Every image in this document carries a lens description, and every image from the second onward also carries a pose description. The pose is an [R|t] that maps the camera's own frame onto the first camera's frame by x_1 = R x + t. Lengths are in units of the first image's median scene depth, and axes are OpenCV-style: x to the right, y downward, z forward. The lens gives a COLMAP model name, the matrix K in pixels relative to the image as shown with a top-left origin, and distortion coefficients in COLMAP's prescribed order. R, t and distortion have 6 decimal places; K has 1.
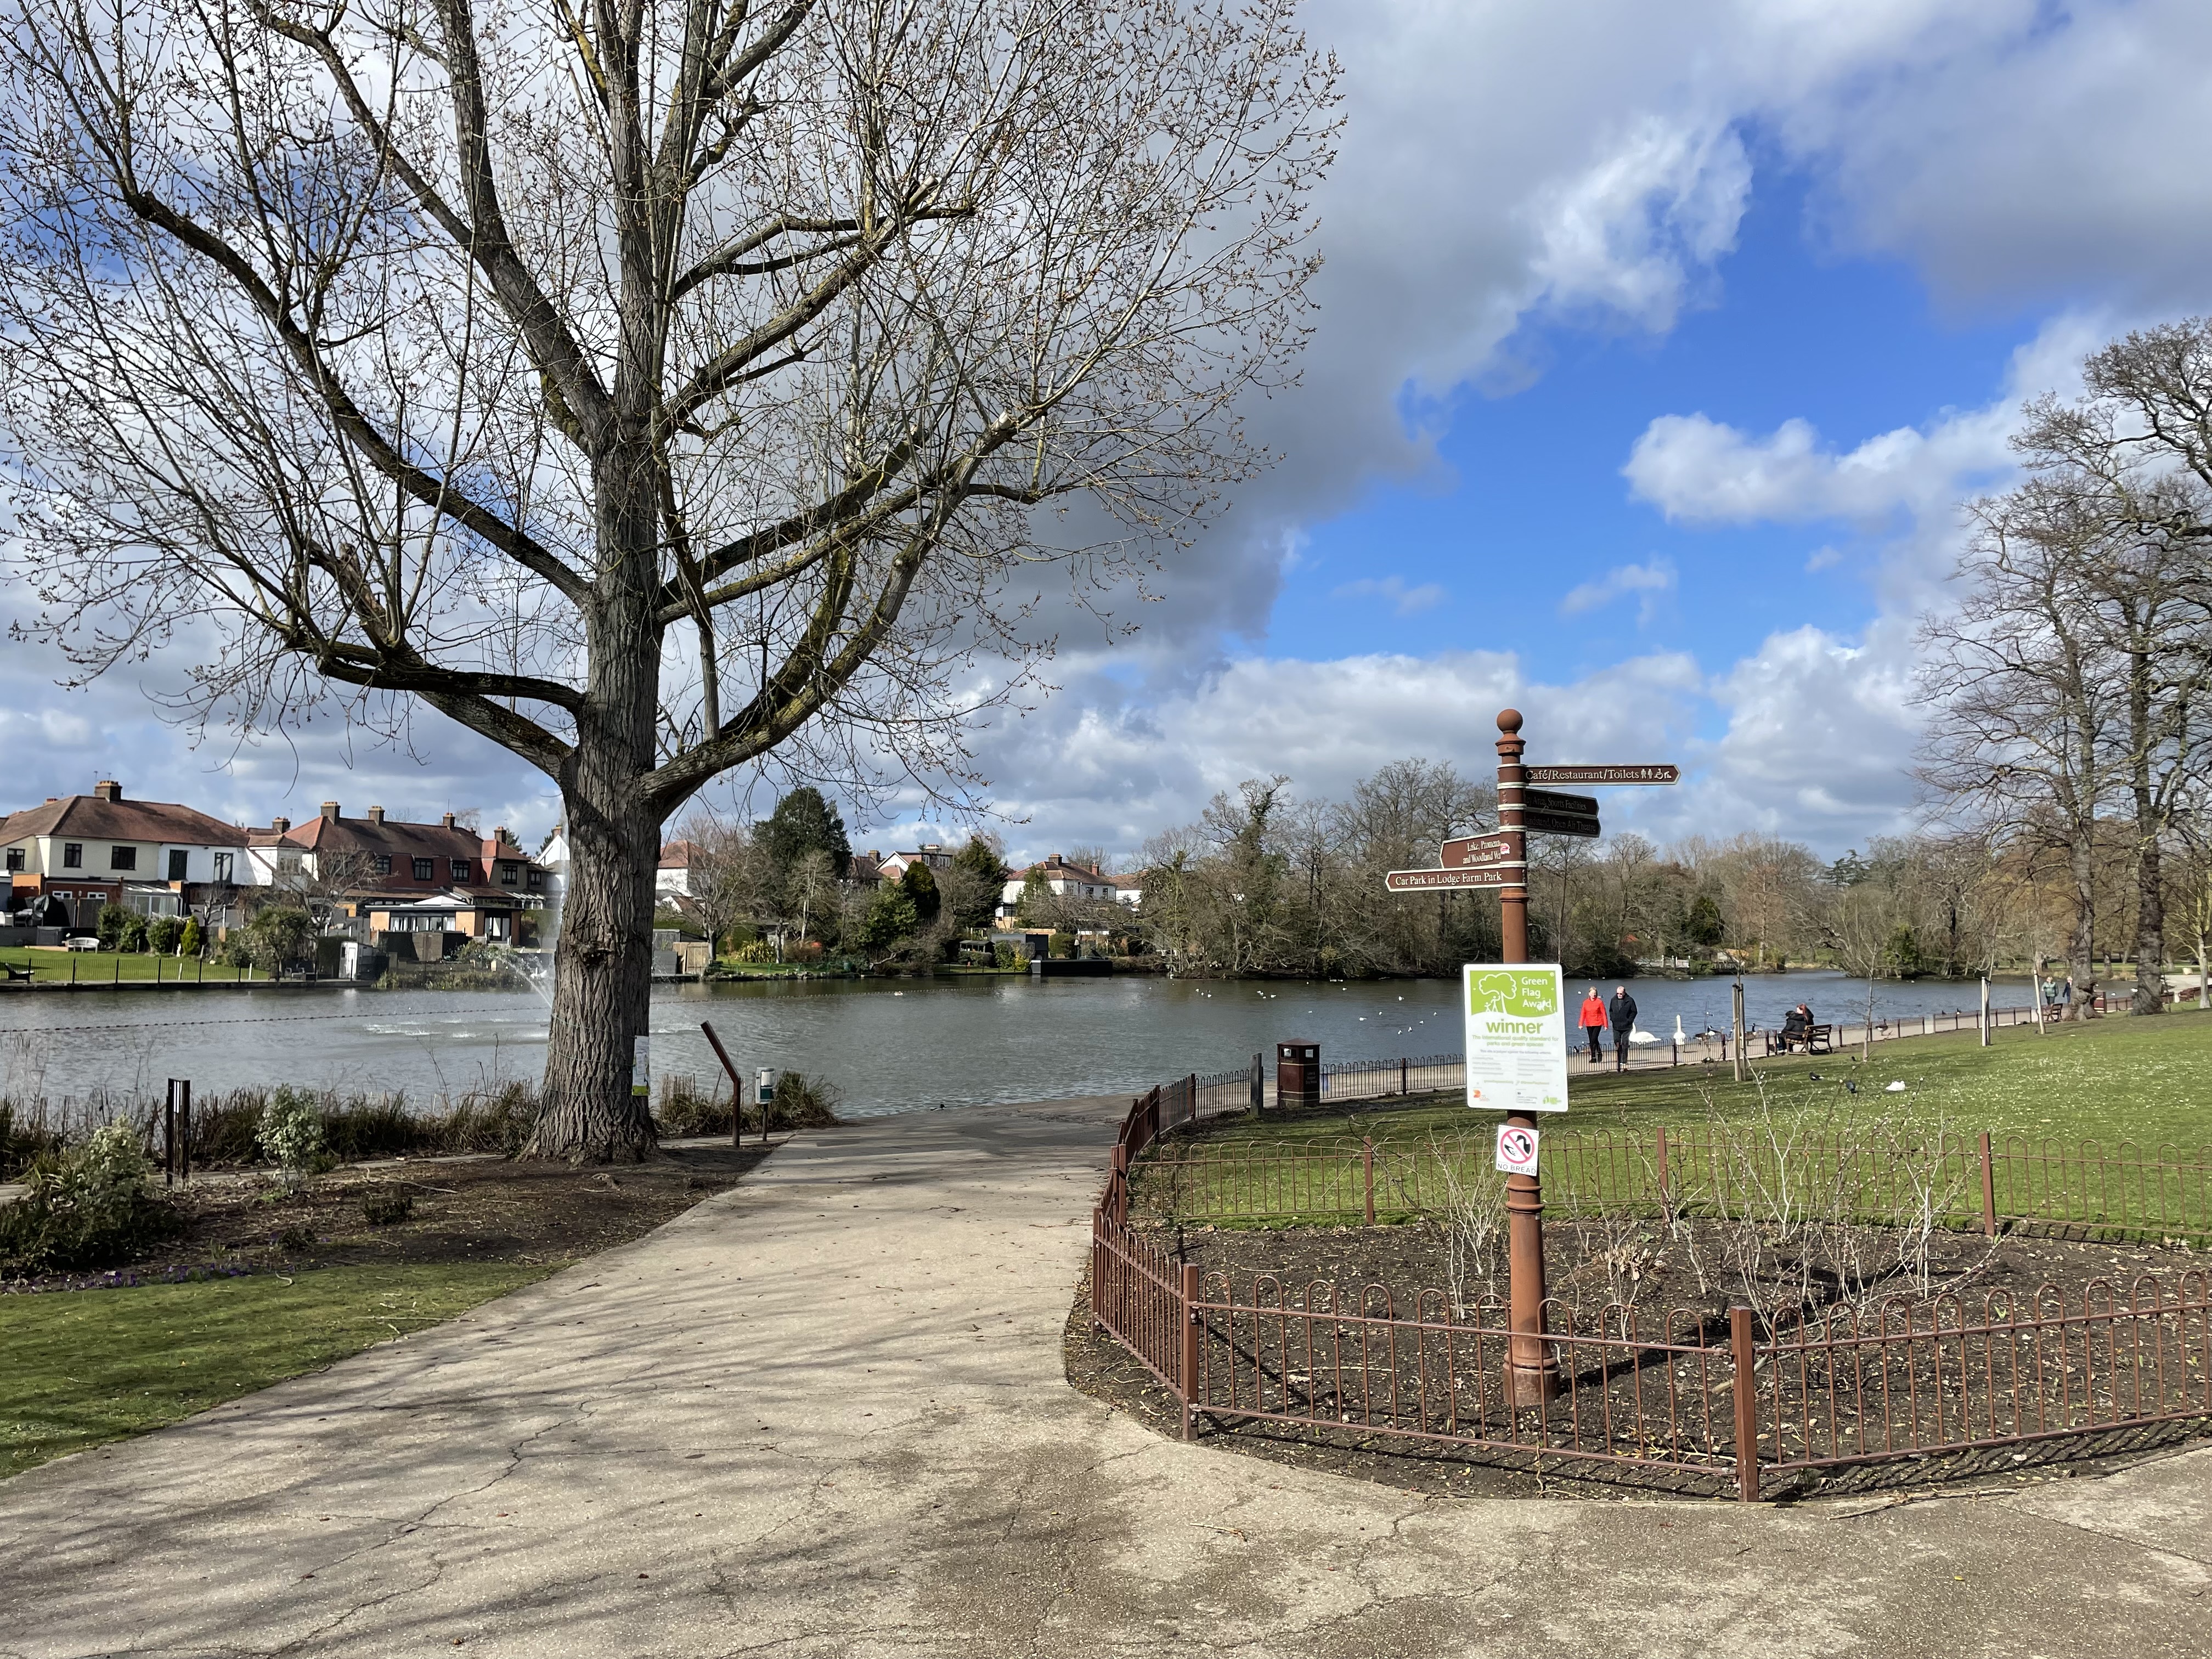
lens RADIAL K [[1680.6, 0, 1091.3], [0, 1680.6, 812.9], [0, 0, 1]] dist [0.139323, -0.186618]
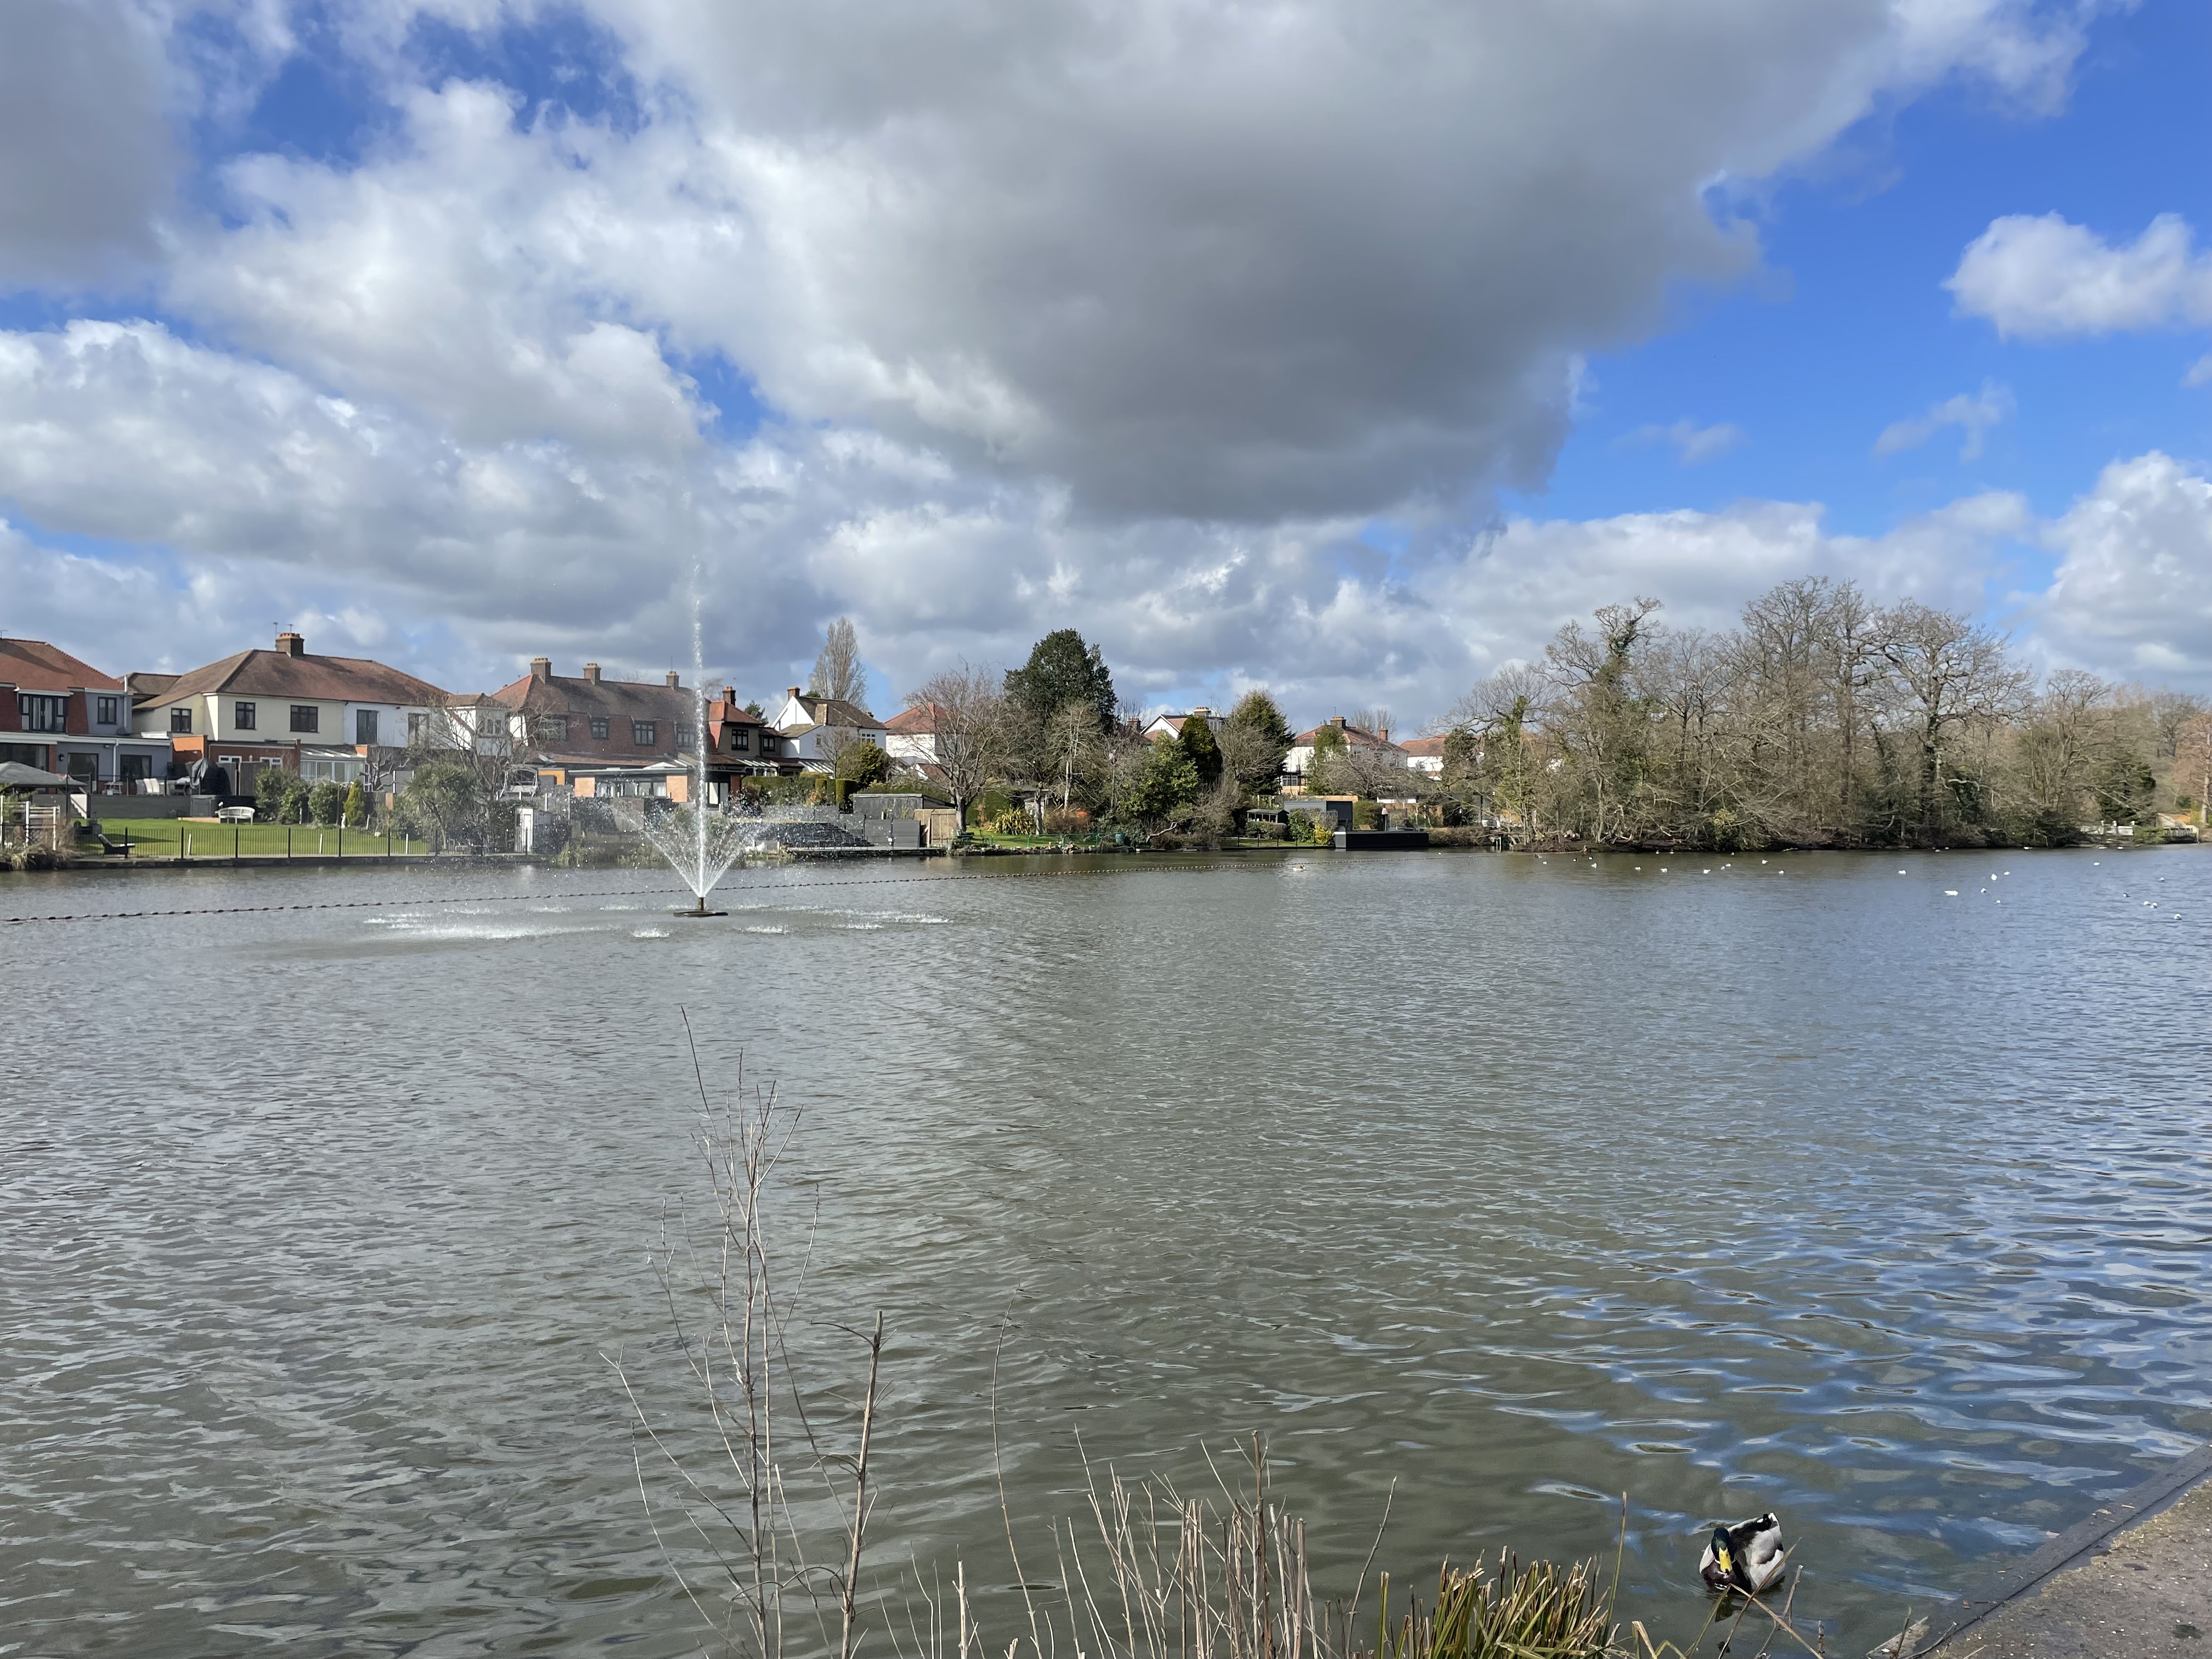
lens RADIAL K [[1670.4, 0, 1109.0], [0, 1670.4, 795.2], [0, 0, 1]] dist [0.192196, -0.305533]
pose [[0.990659, -0.011849, -0.135843, -0.033175], [0.019808, 0.998155, 0.057390, 0.019598], [0.134913, -0.059544, 0.989067, 0.163500]]
